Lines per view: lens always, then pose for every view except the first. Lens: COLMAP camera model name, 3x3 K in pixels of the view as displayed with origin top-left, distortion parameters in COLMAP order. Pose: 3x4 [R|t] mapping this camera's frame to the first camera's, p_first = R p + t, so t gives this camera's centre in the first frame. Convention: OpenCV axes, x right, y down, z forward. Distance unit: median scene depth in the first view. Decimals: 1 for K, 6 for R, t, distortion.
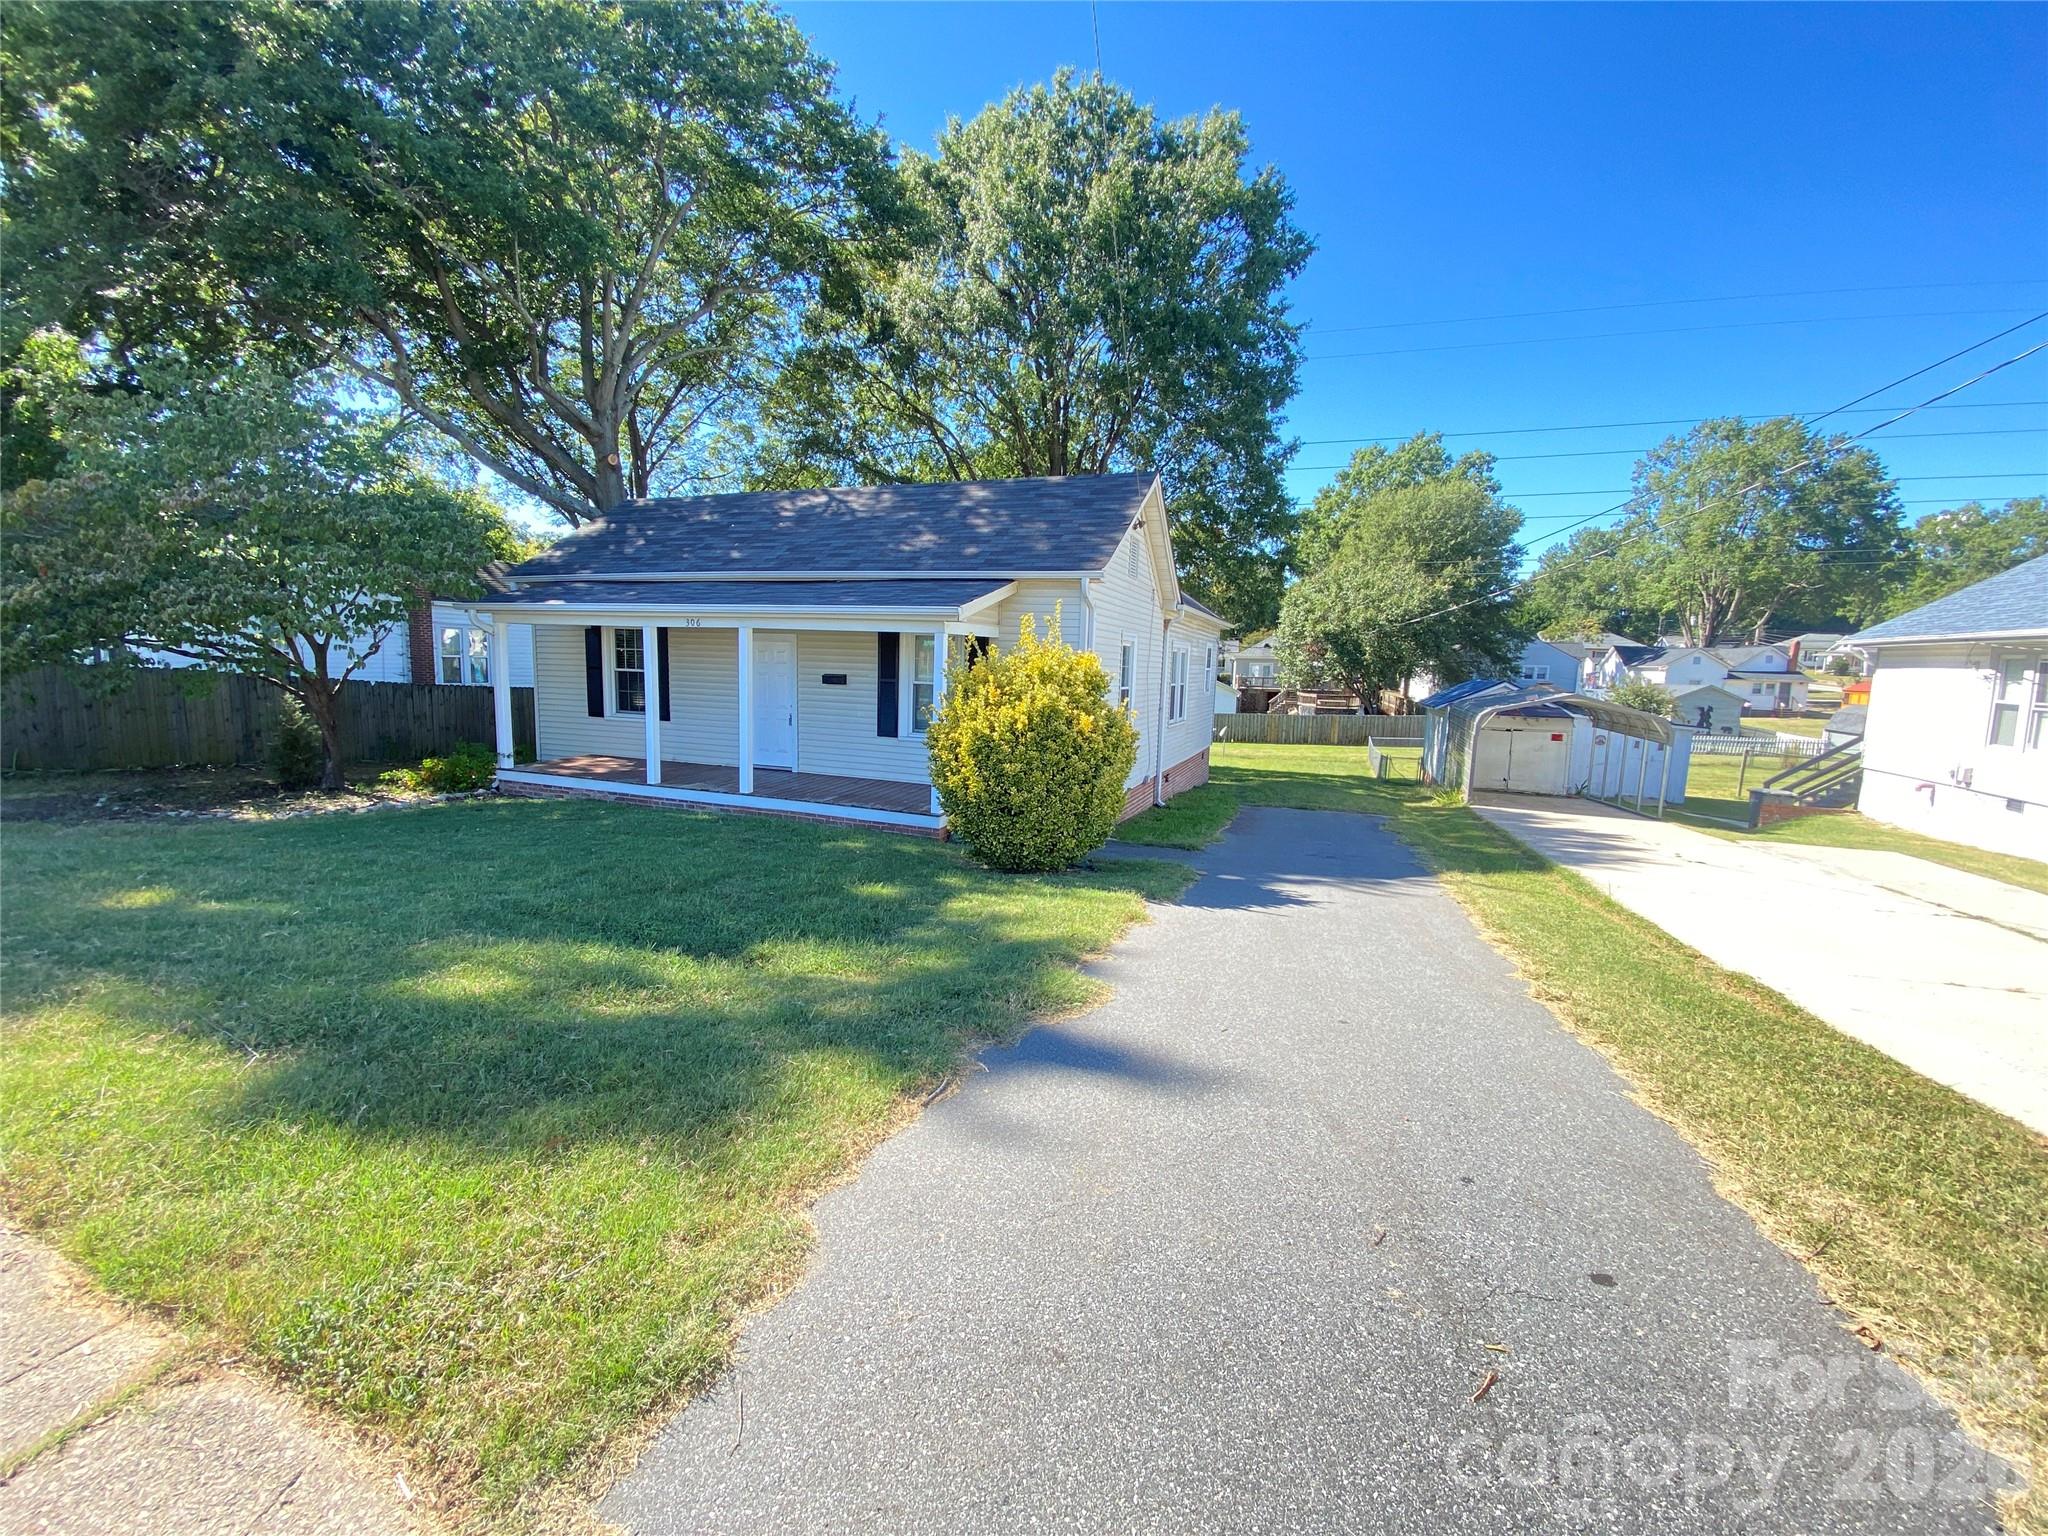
lens RADIAL K [[828.9, 0, 1012.8], [0, 828.9, 770.2], [0, 0, 1]] dist [0.022762, -0.020744]
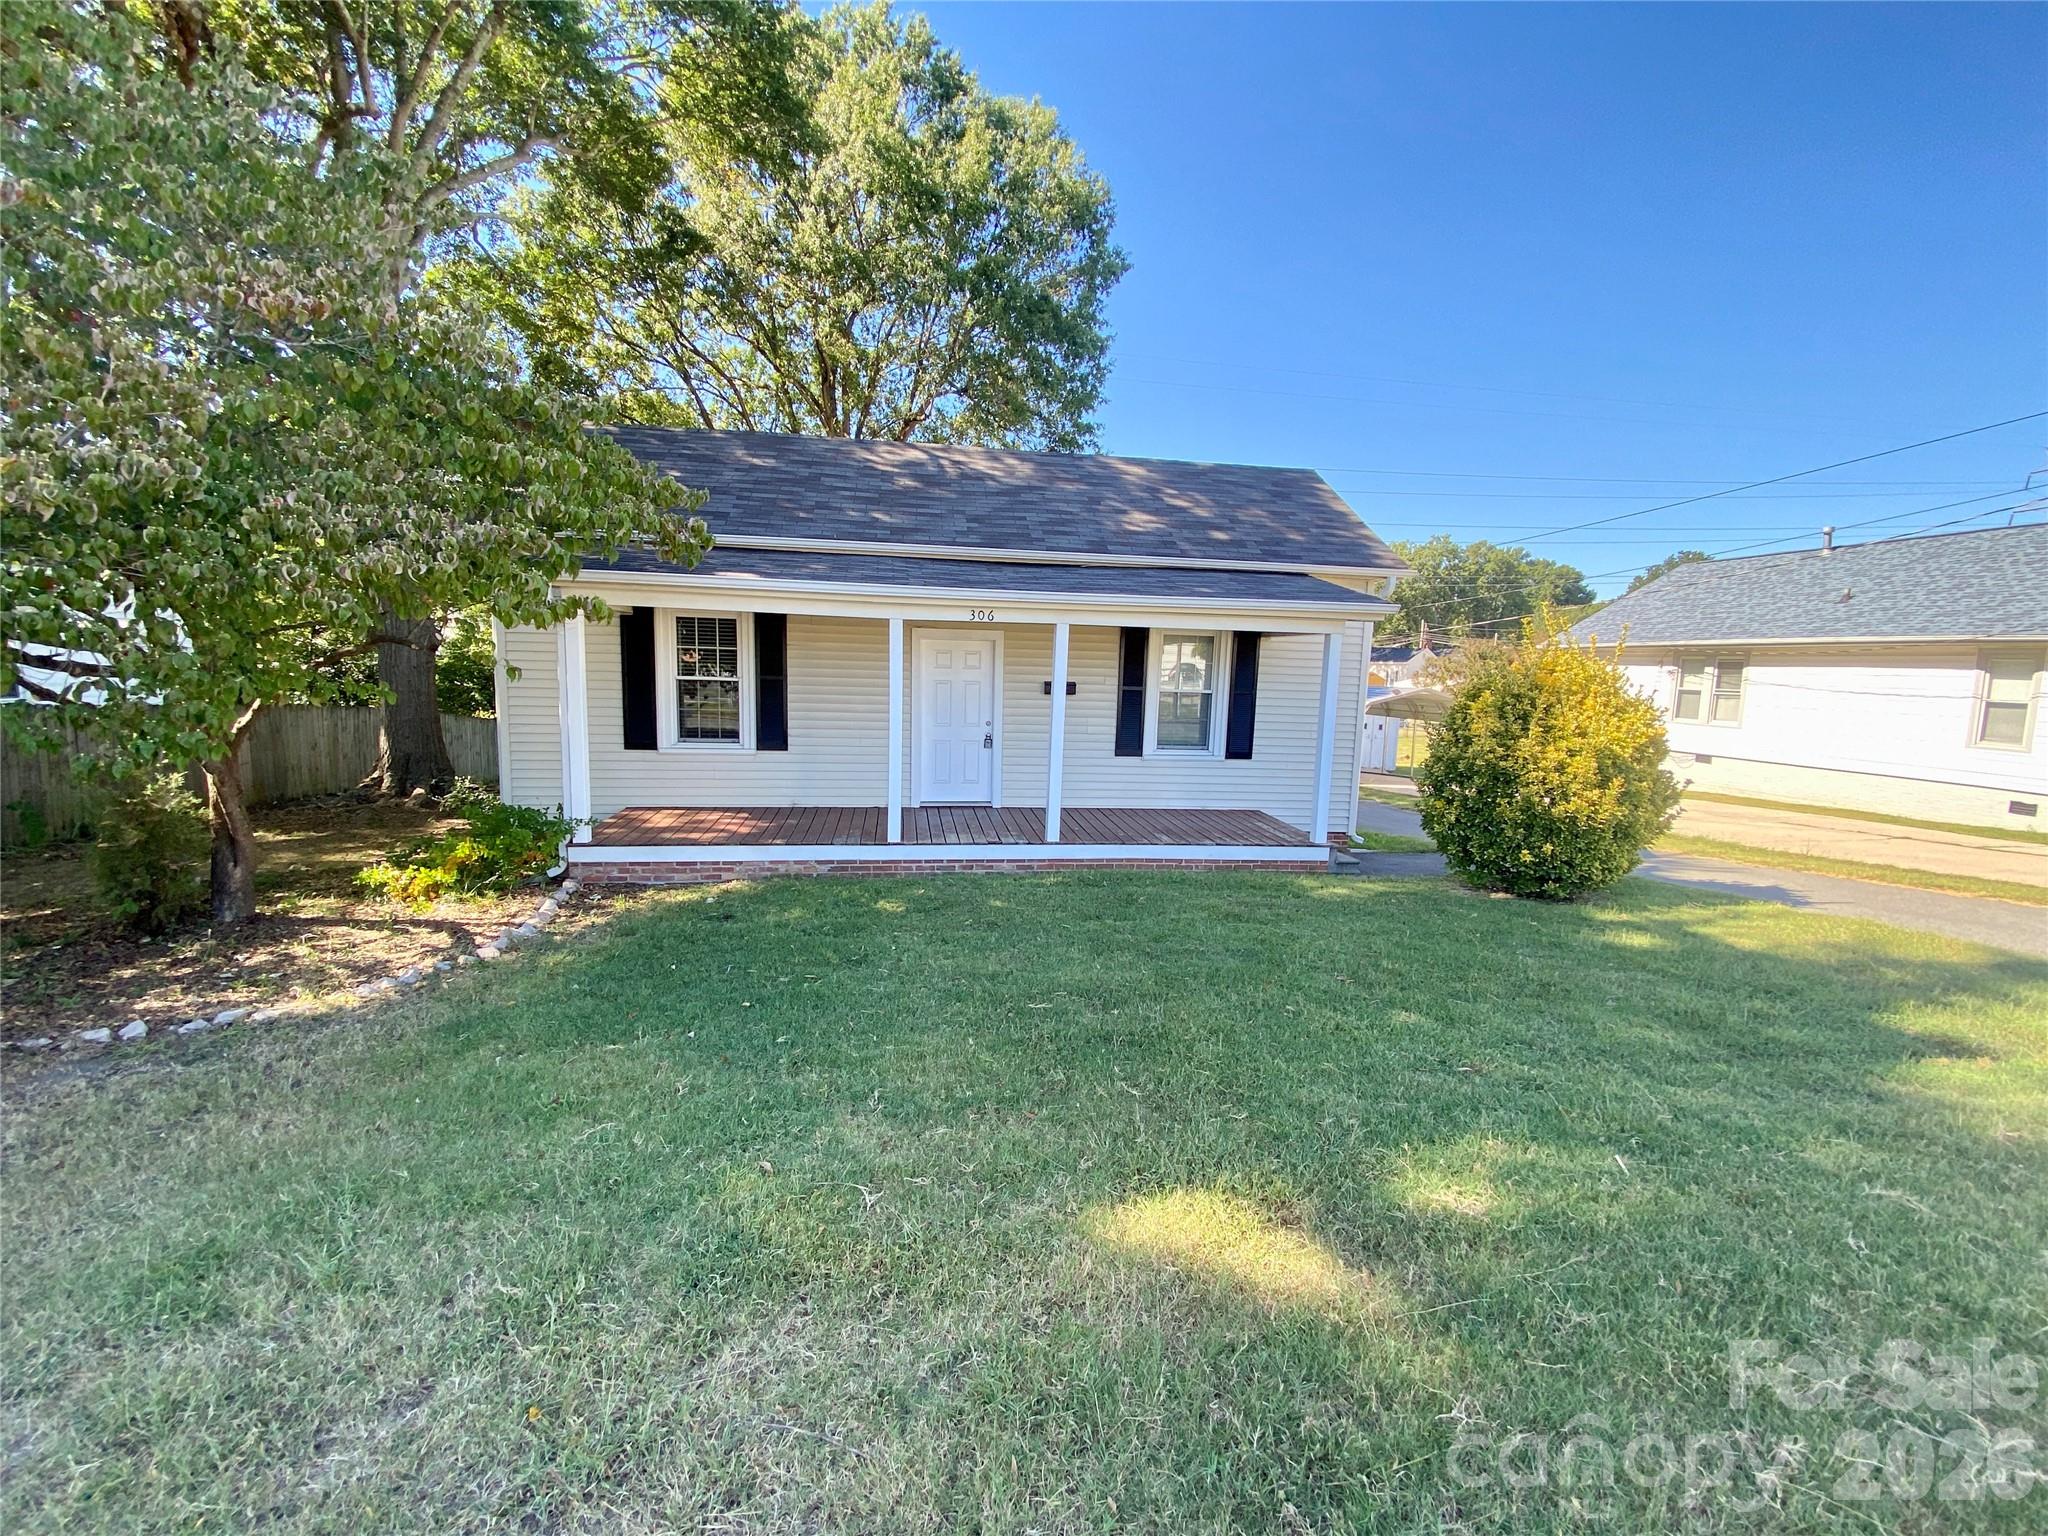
lens RADIAL K [[828.9, 0, 1012.8], [0, 828.9, 770.2], [0, 0, 1]] dist [0.022762, -0.020744]
pose [[0.872334, -0.063822, 0.484726, -0.517039], [0.061125, 0.997901, 0.021387, -0.039787], [-0.485074, 0.010973, 0.874404, 0.262755]]
